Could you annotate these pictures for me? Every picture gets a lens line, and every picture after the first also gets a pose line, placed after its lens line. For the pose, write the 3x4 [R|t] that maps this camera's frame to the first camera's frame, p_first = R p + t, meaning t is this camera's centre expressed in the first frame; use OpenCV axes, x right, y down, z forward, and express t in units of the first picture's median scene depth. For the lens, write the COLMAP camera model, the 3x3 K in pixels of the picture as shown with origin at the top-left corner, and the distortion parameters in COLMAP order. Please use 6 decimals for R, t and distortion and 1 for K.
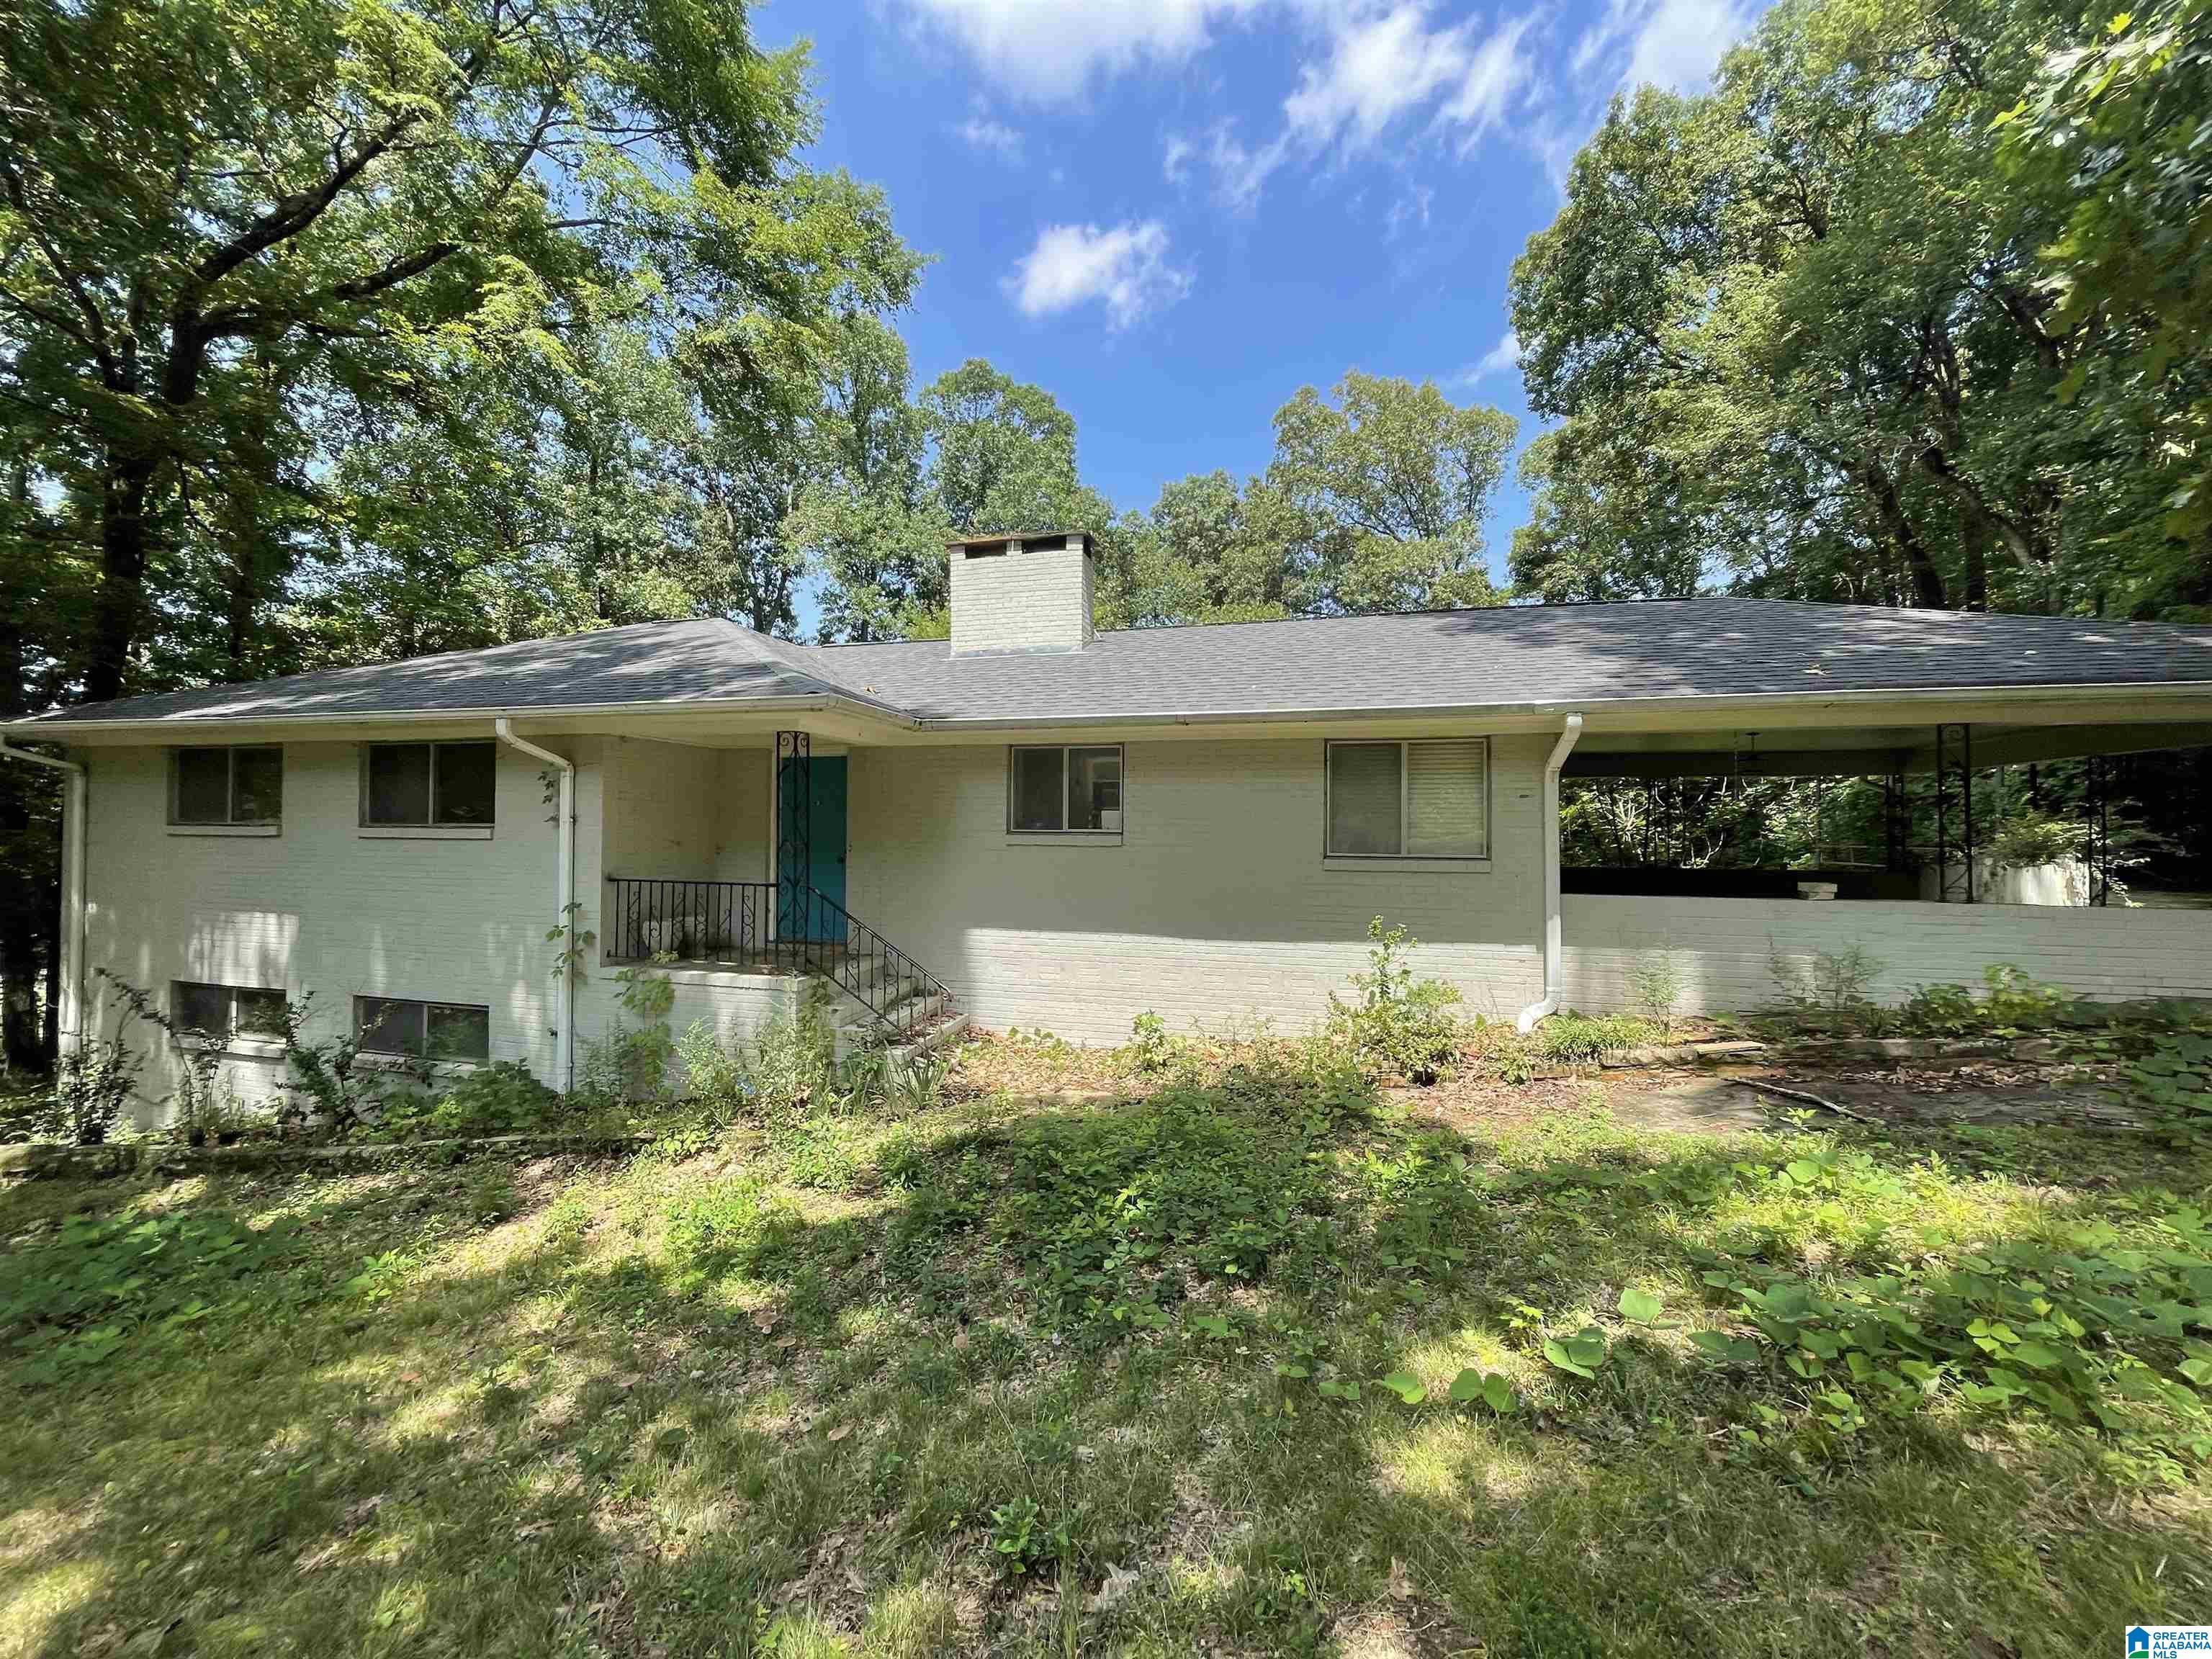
lens RADIAL K [[887.2, 0, 1095.9], [0, 887.2, 822.0], [0, 0, 1]] dist [-0.002214, 0.000484]
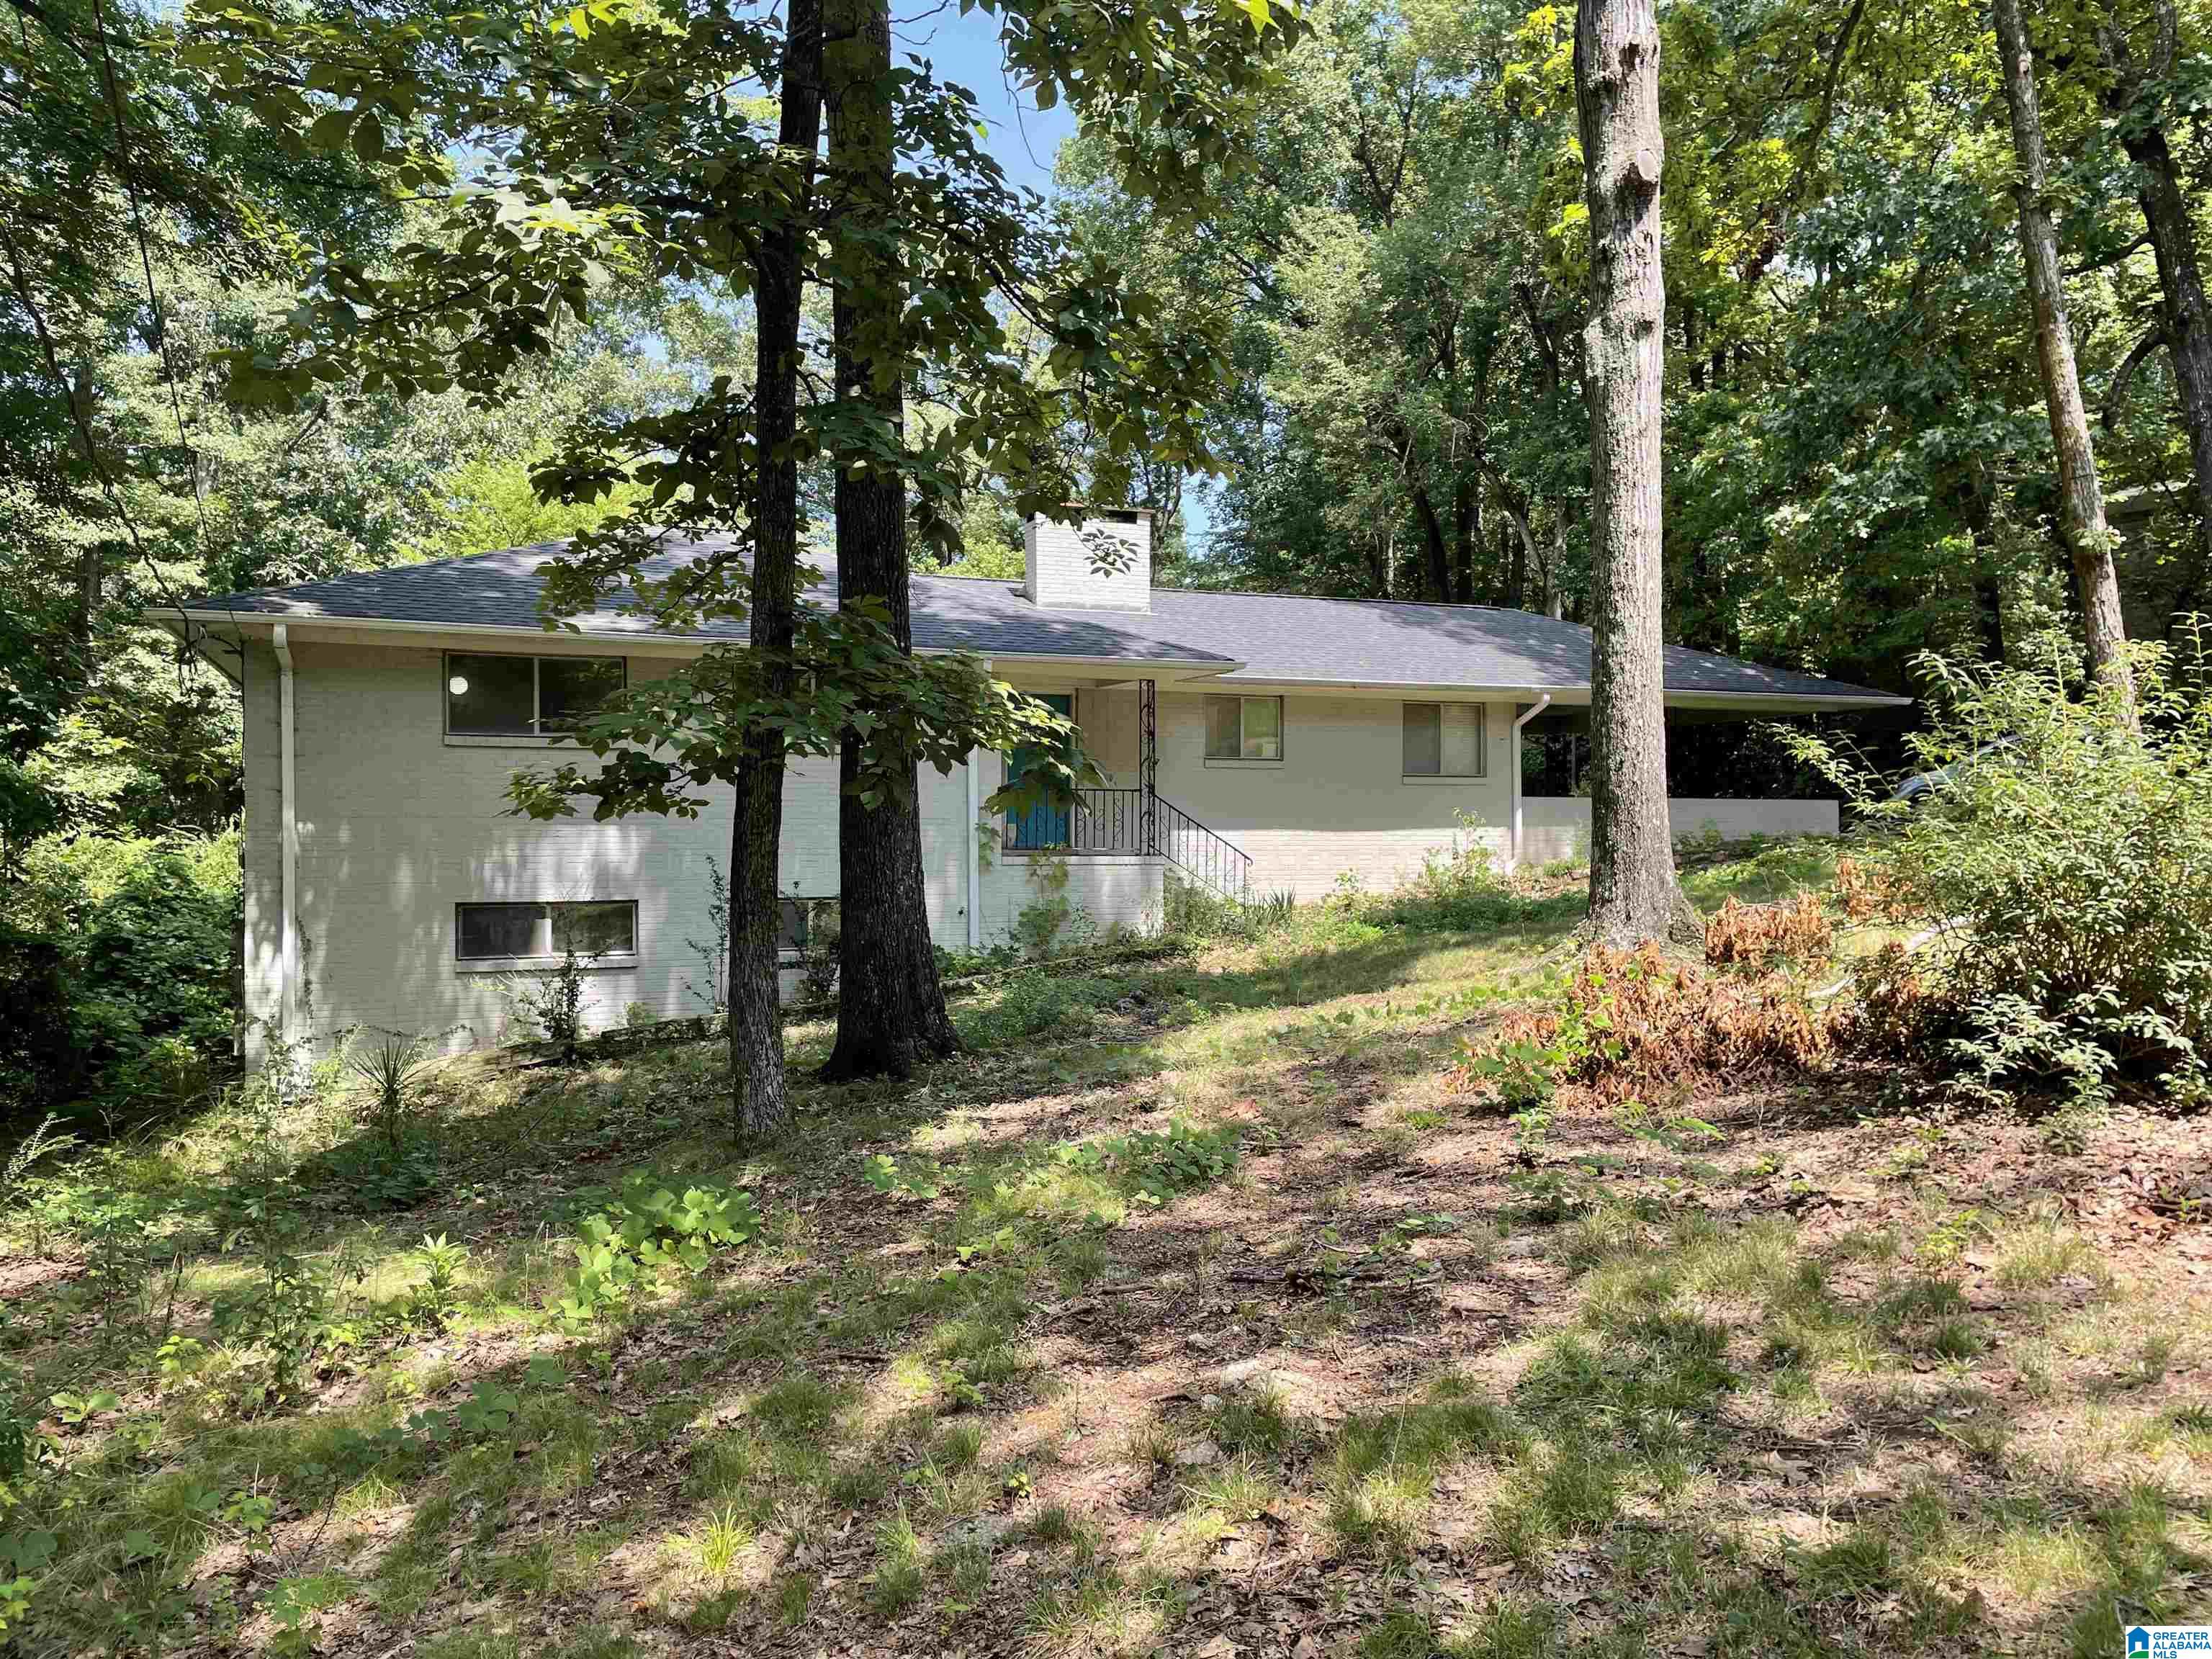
lens RADIAL K [[1672.6, 0, 1111.7], [0, 1672.6, 824.1], [0, 0, 1]] dist [0.086847, -0.116260]
pose [[0.777415, -0.003913, 0.628976, -1.833576], [-0.006289, 0.999882, 0.013994, 0.079589], [-0.628957, -0.014835, 0.777299, -0.885700]]
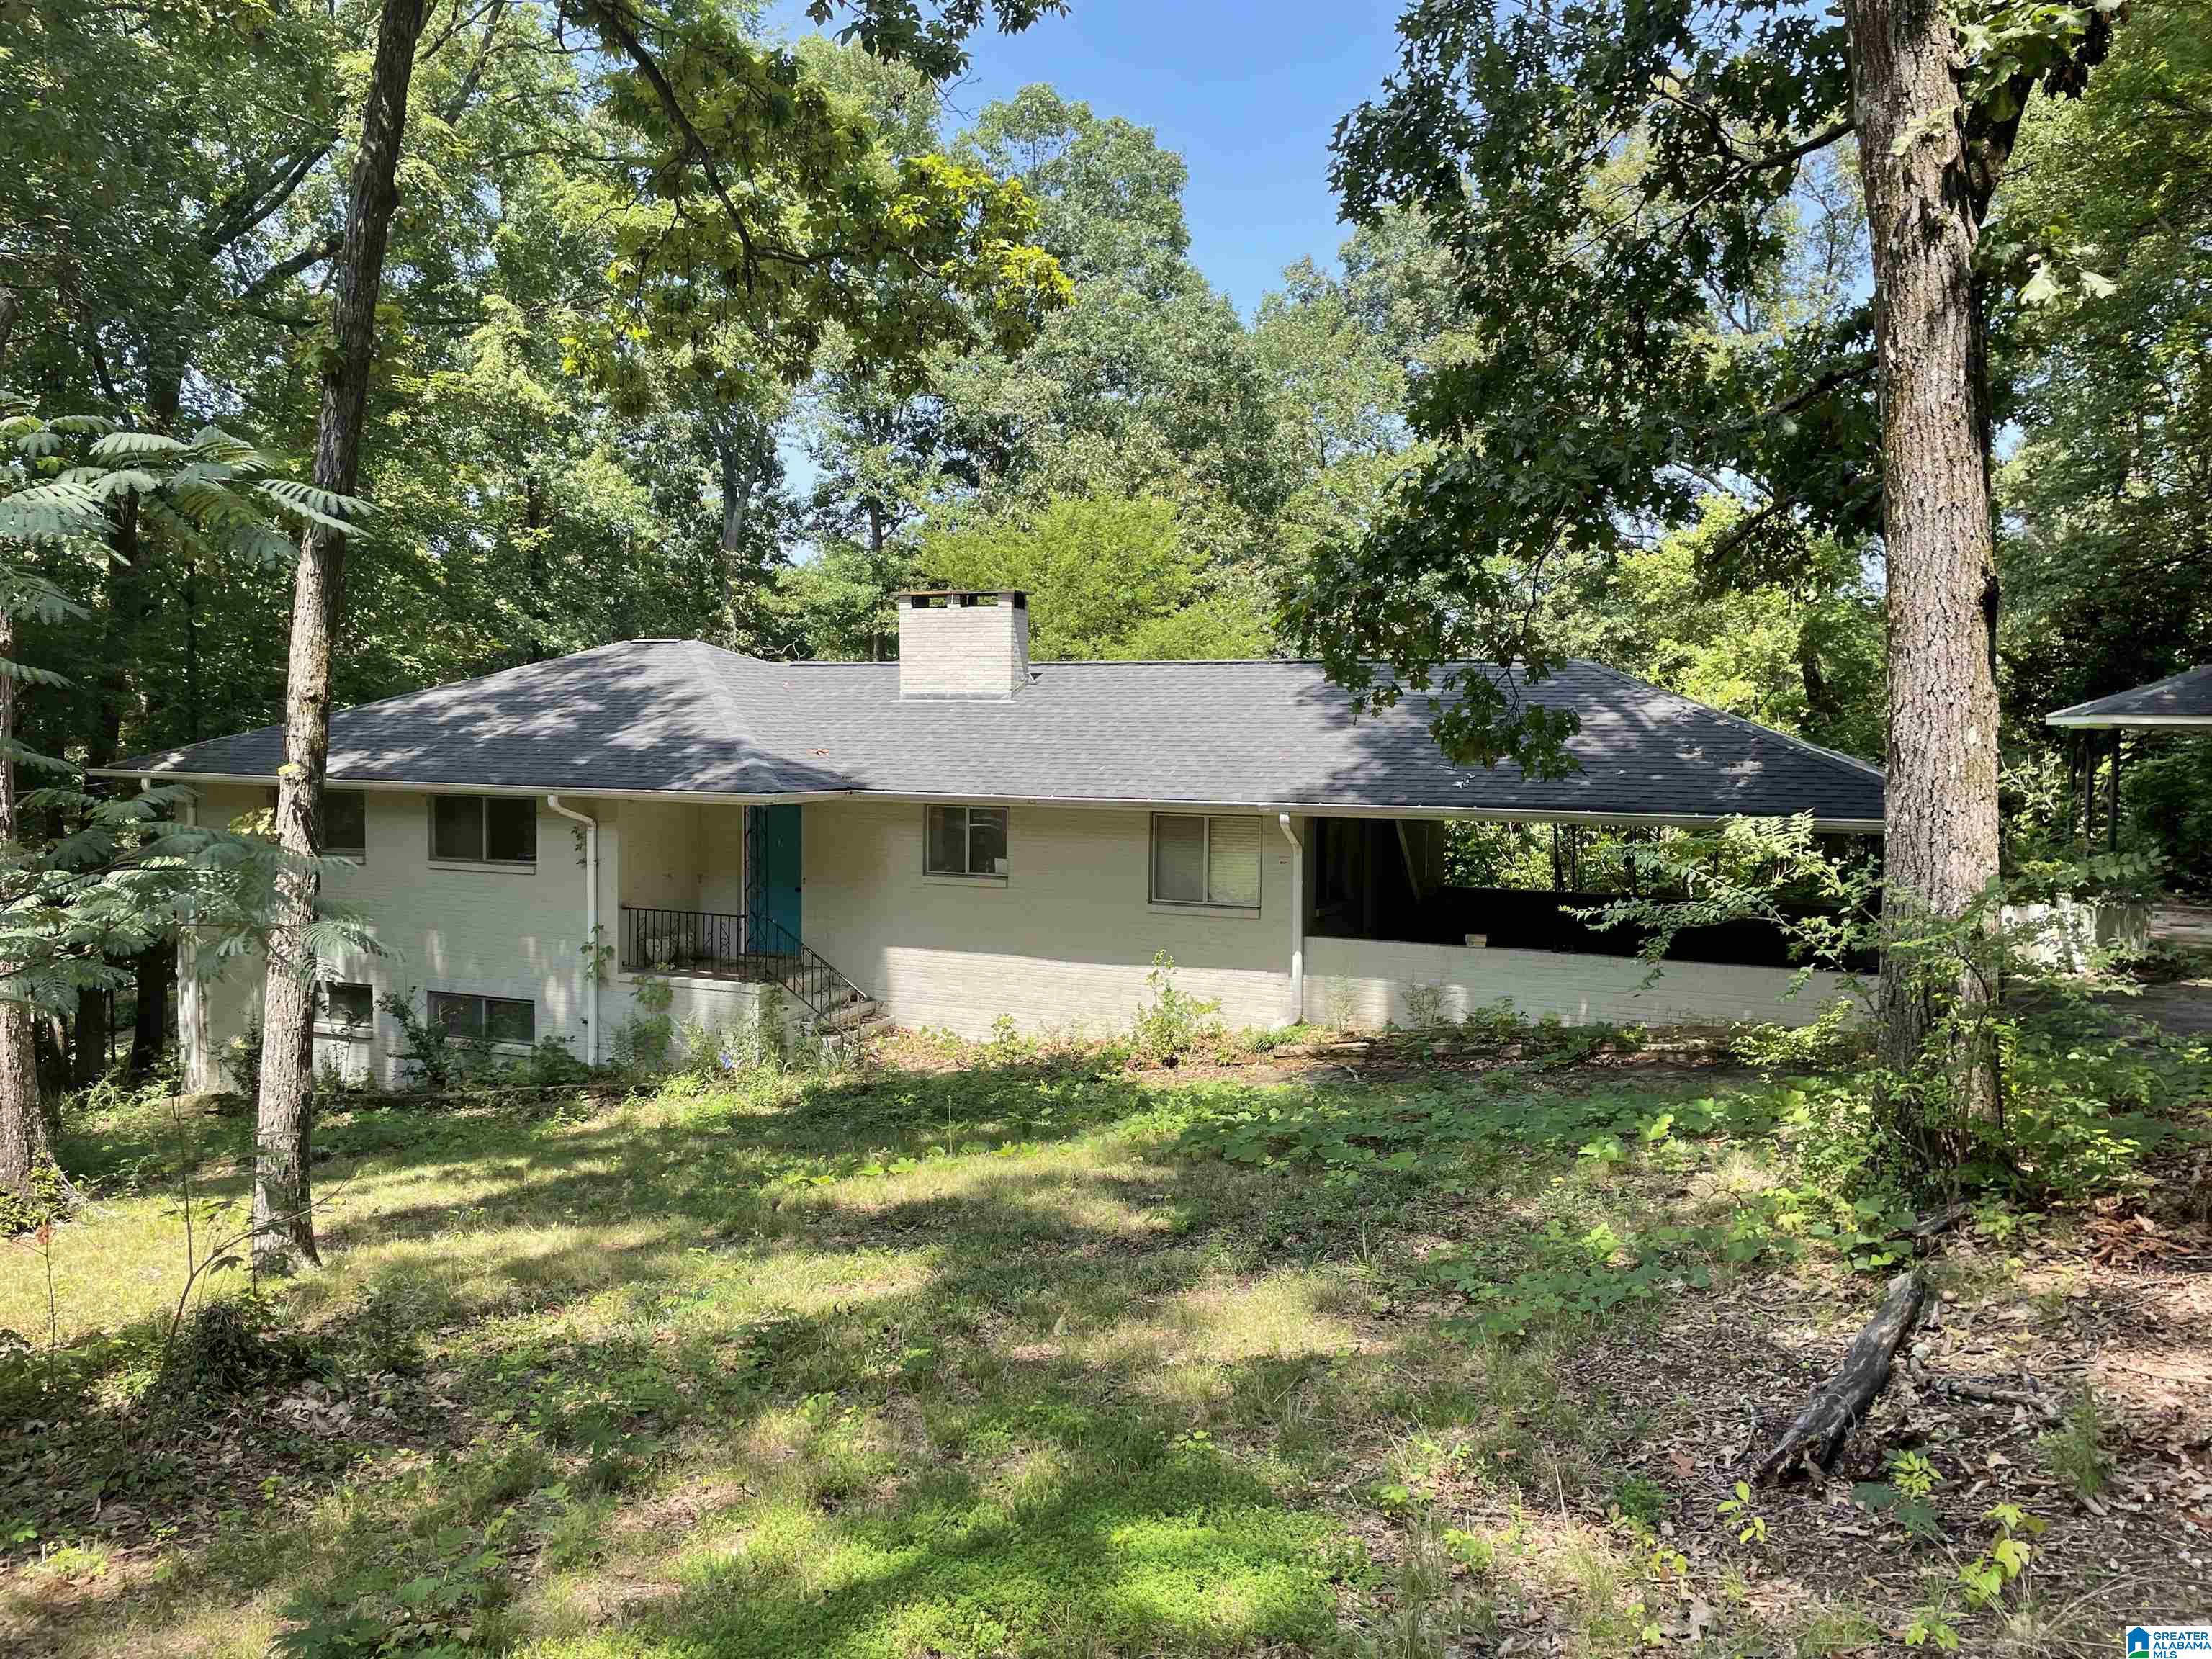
lens RADIAL K [[1672.6, 0, 1111.7], [0, 1672.6, 824.1], [0, 0, 1]] dist [0.086847, -0.116260]
pose [[0.989592, 0.012645, -0.143343, 0.516754], [-0.003038, 0.997746, 0.067037, -0.223054], [0.143868, -0.065904, 0.987400, -1.327505]]
